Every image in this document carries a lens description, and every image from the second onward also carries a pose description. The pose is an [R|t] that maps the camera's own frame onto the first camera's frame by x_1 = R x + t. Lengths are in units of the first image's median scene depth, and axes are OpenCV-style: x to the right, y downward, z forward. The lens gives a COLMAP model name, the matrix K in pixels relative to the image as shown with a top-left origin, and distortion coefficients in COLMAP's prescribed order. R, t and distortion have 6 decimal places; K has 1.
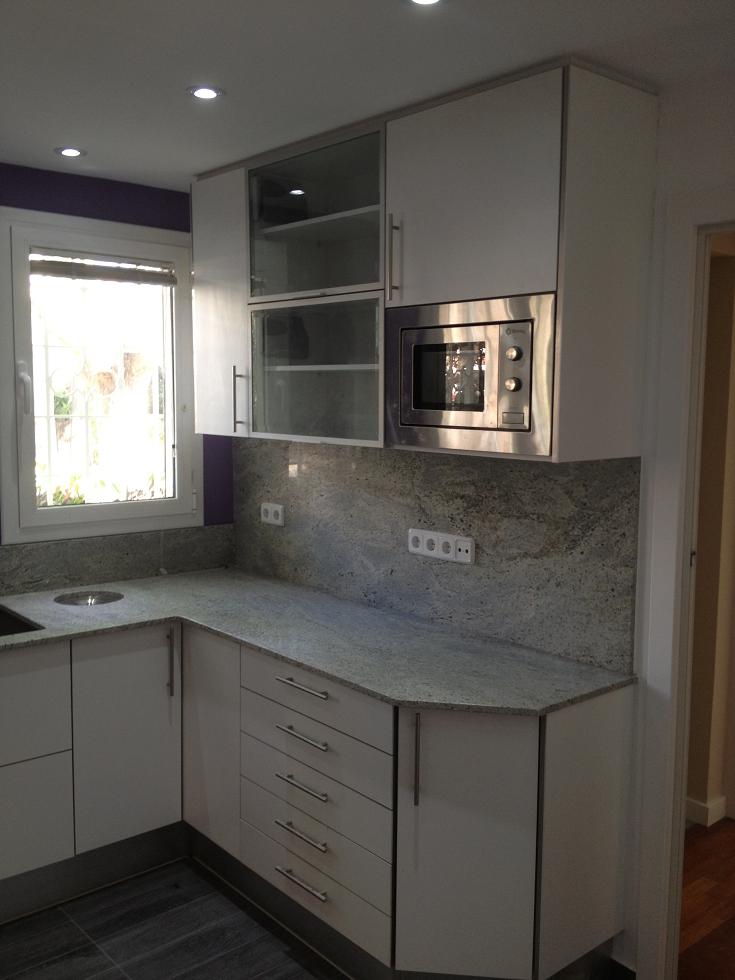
lens RADIAL K [[925.1, 0, 366.0], [0, 925.1, 494.1], [0, 0, 1]] dist [0.146310, -0.319401]
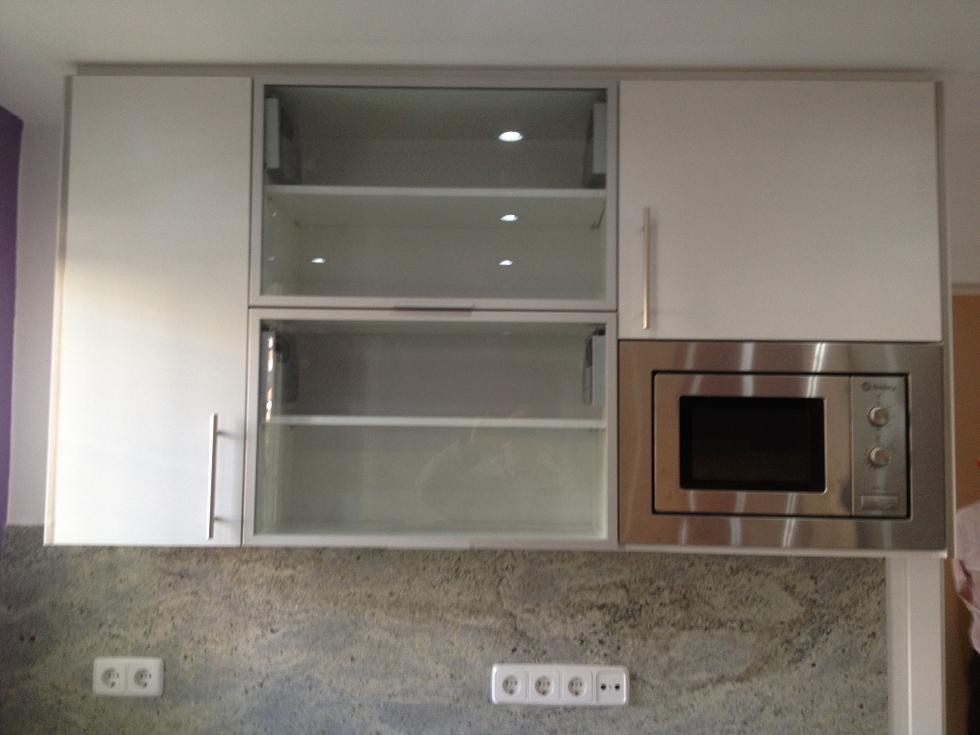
lens RADIAL K [[925.1, 0, 490.0], [0, 925.1, 367.5], [0, 0, 1]] dist [0.146310, -0.319401]
pose [[0.663211, 0.049557, 0.746790, -0.481978], [0.076099, 0.988169, -0.133157, -0.087018], [-0.744554, 0.145141, 0.651593, 0.567268]]
